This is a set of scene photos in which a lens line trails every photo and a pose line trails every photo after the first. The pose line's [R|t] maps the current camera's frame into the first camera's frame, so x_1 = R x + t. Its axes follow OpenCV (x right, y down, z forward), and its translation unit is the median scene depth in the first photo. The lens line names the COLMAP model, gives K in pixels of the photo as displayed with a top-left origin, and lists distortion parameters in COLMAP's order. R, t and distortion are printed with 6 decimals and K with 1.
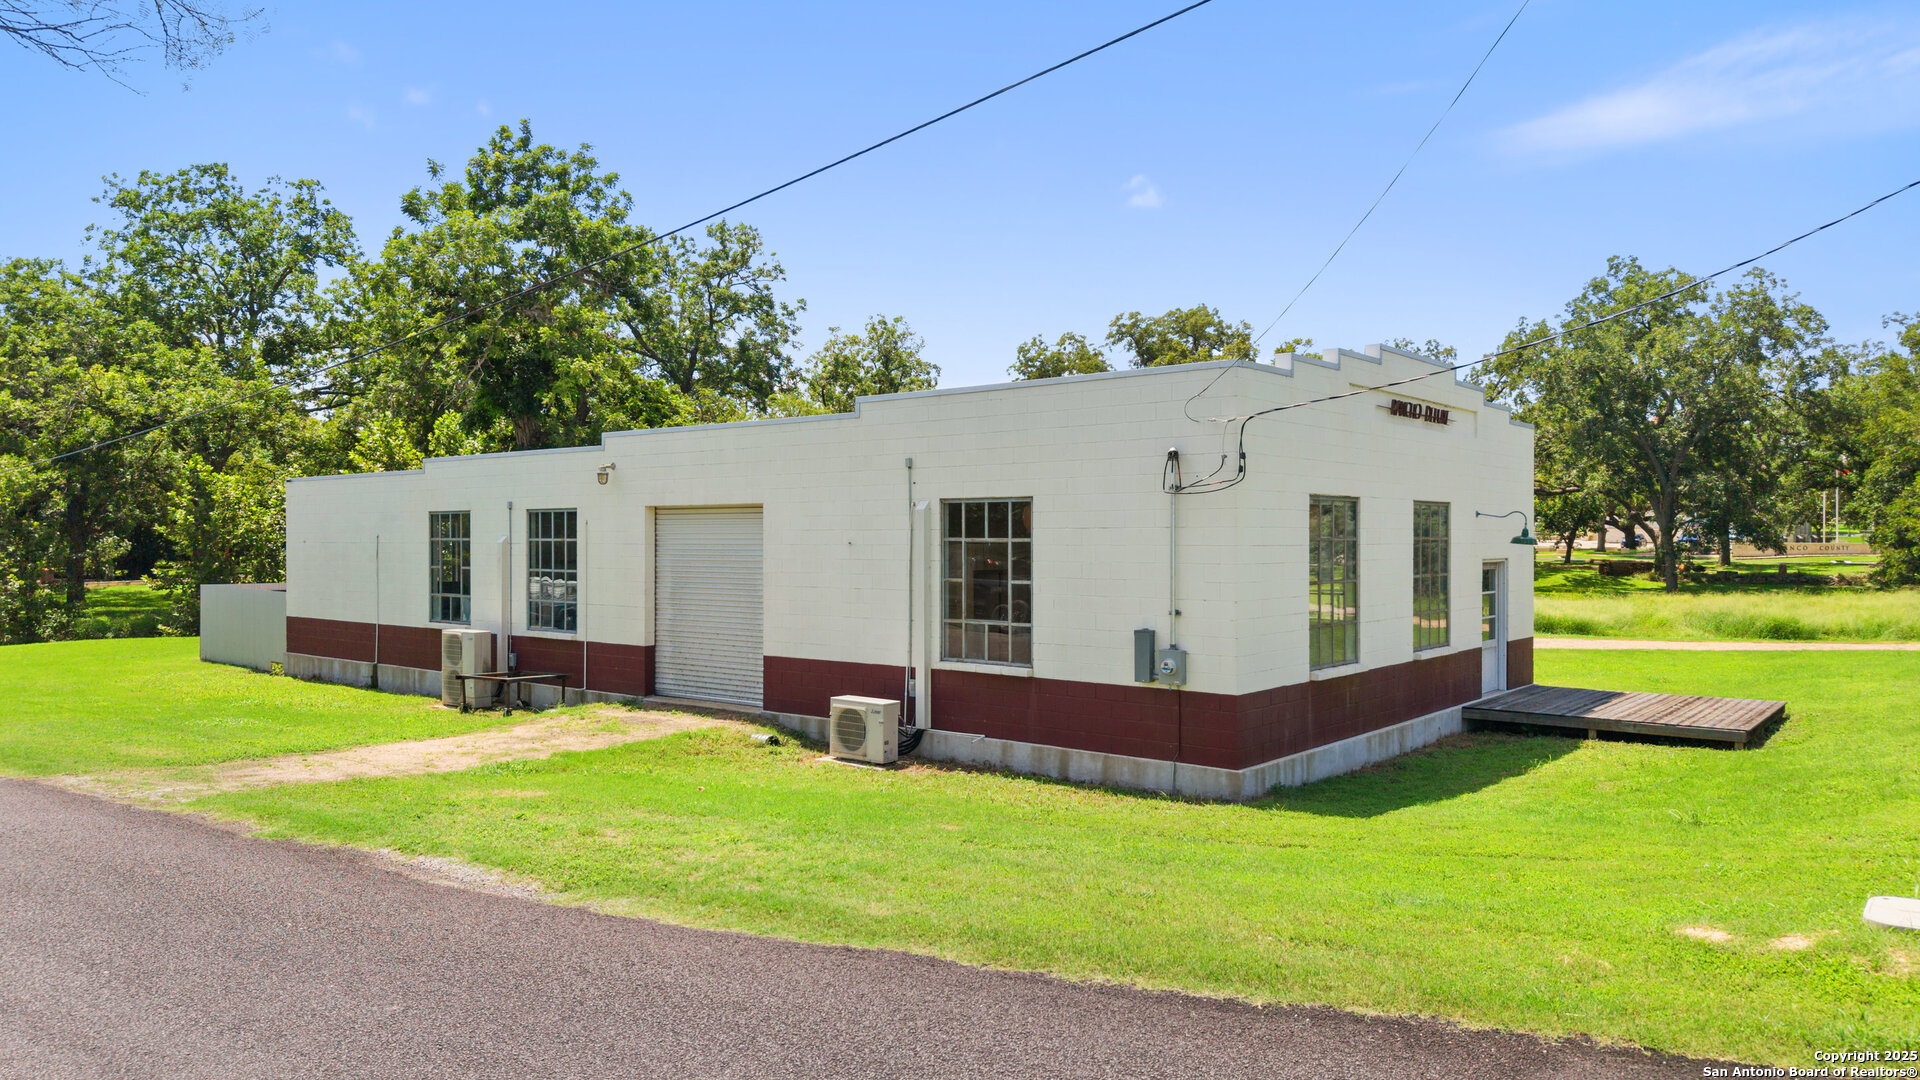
lens RADIAL K [[1301.4, 0, 960.0], [0, 1301.4, 540.0], [0, 0, 1]] dist [0.060819, -0.106086]
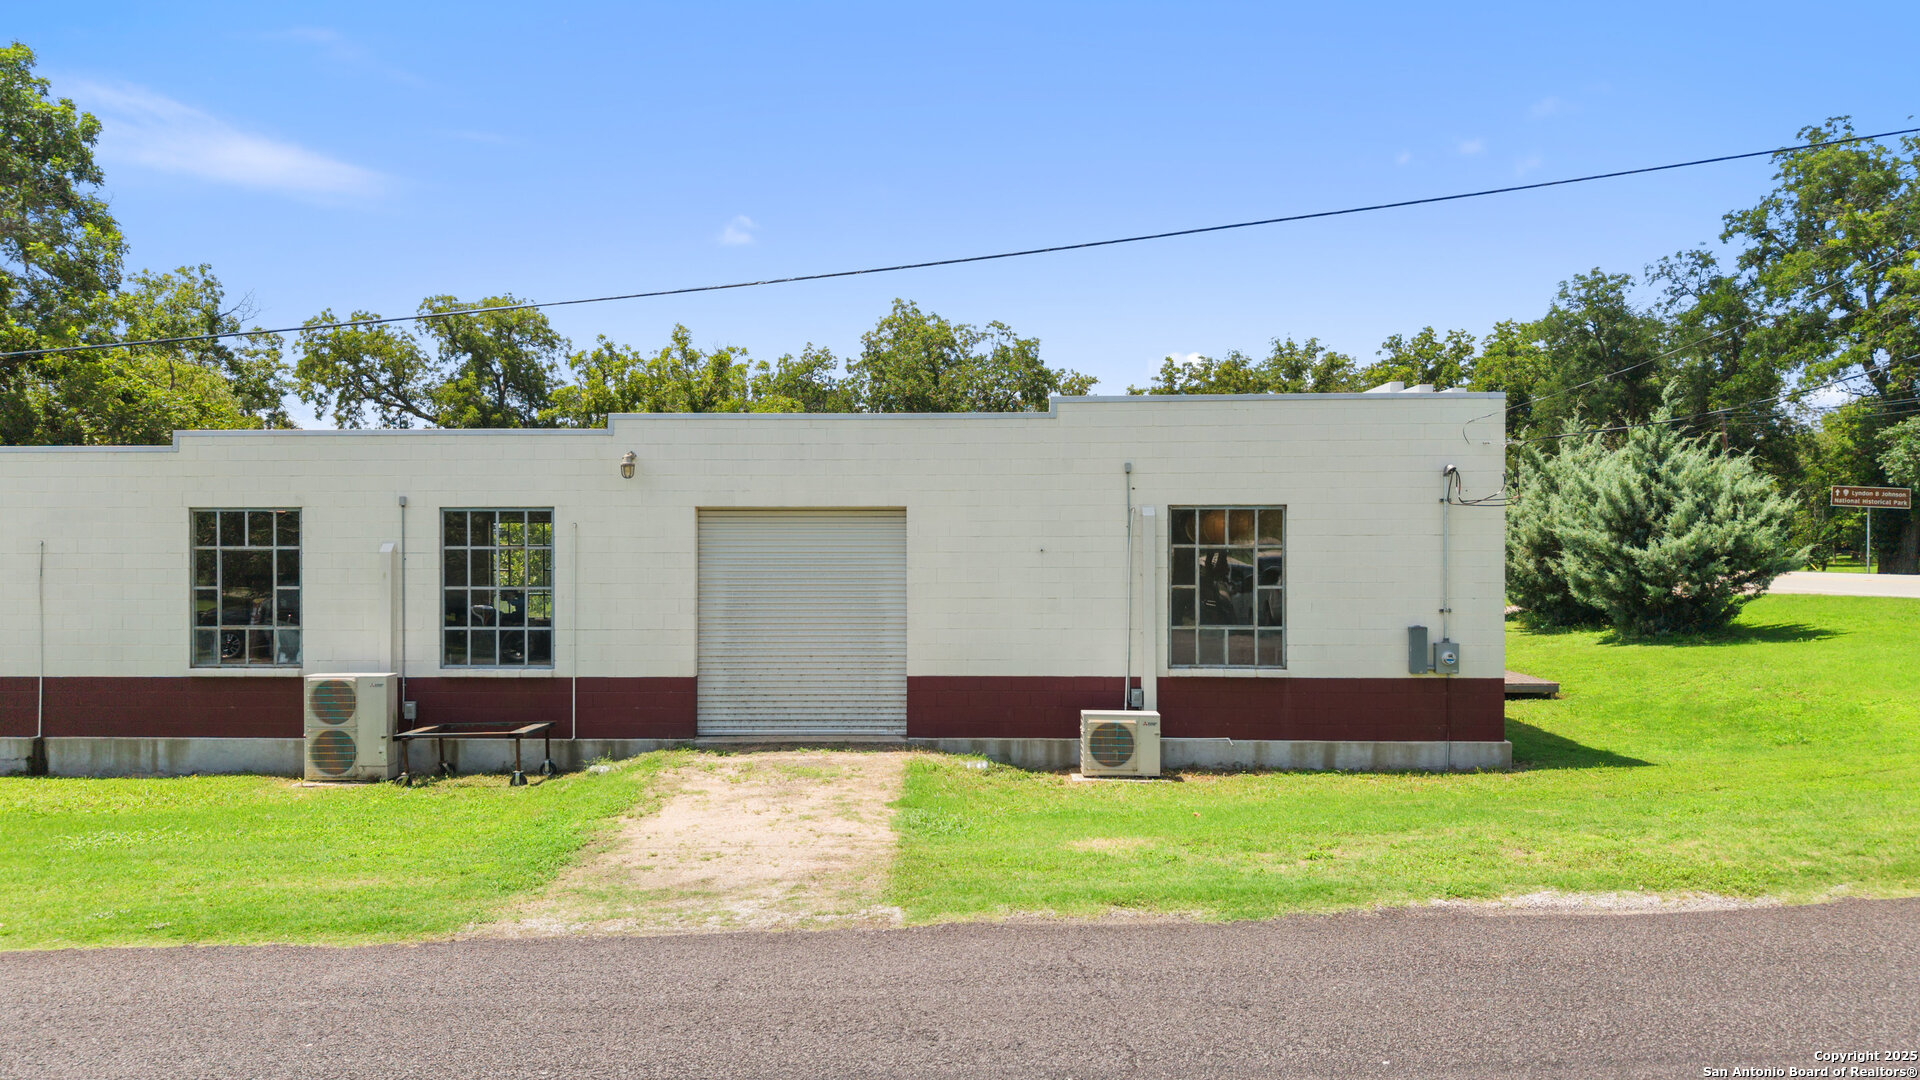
lens RADIAL K [[1301.4, 0, 960.0], [0, 1301.4, 540.0], [0, 0, 1]] dist [0.060819, -0.106086]
pose [[0.795098, -0.000212, 0.606481, -0.744960], [0.002326, 0.999994, -0.002699, -0.002880], [-0.606476, 0.003557, 0.795093, 0.302232]]
